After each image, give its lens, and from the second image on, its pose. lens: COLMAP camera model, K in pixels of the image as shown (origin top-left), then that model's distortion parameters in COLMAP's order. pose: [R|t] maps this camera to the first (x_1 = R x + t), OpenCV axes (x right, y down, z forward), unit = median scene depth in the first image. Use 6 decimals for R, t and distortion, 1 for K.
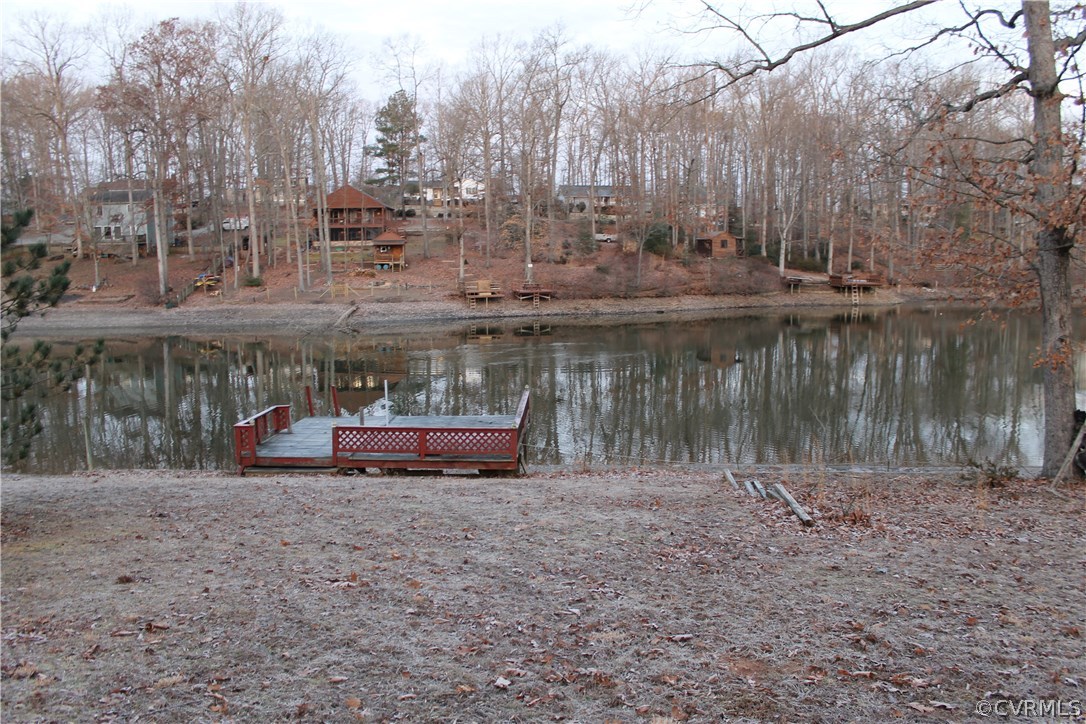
lens RADIAL K [[920.7, 0, 543.0], [0, 920.7, 362.0], [0, 0, 1]] dist [-0.117095, 0.010780]
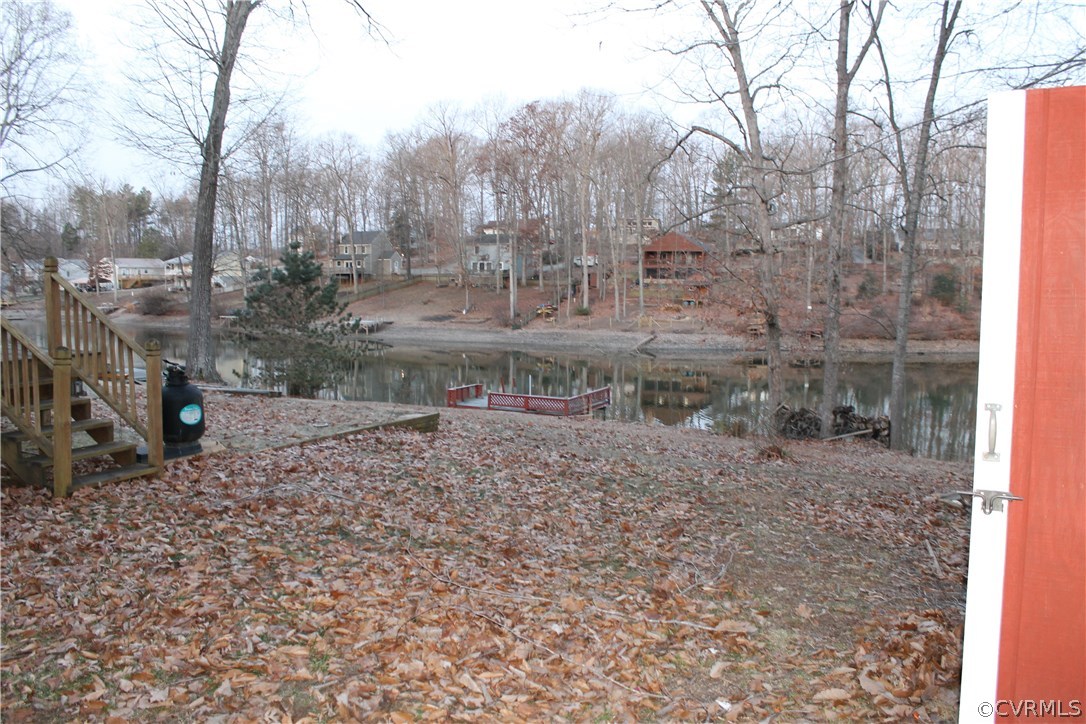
lens RADIAL K [[920.7, 0, 543.0], [0, 920.7, 362.0], [0, 0, 1]] dist [-0.117095, 0.010780]
pose [[0.914391, 0.056632, -0.400852, 0.144277], [-0.068843, 0.997497, -0.016113, 0.004827], [0.398936, 0.042330, 0.916001, -0.177864]]
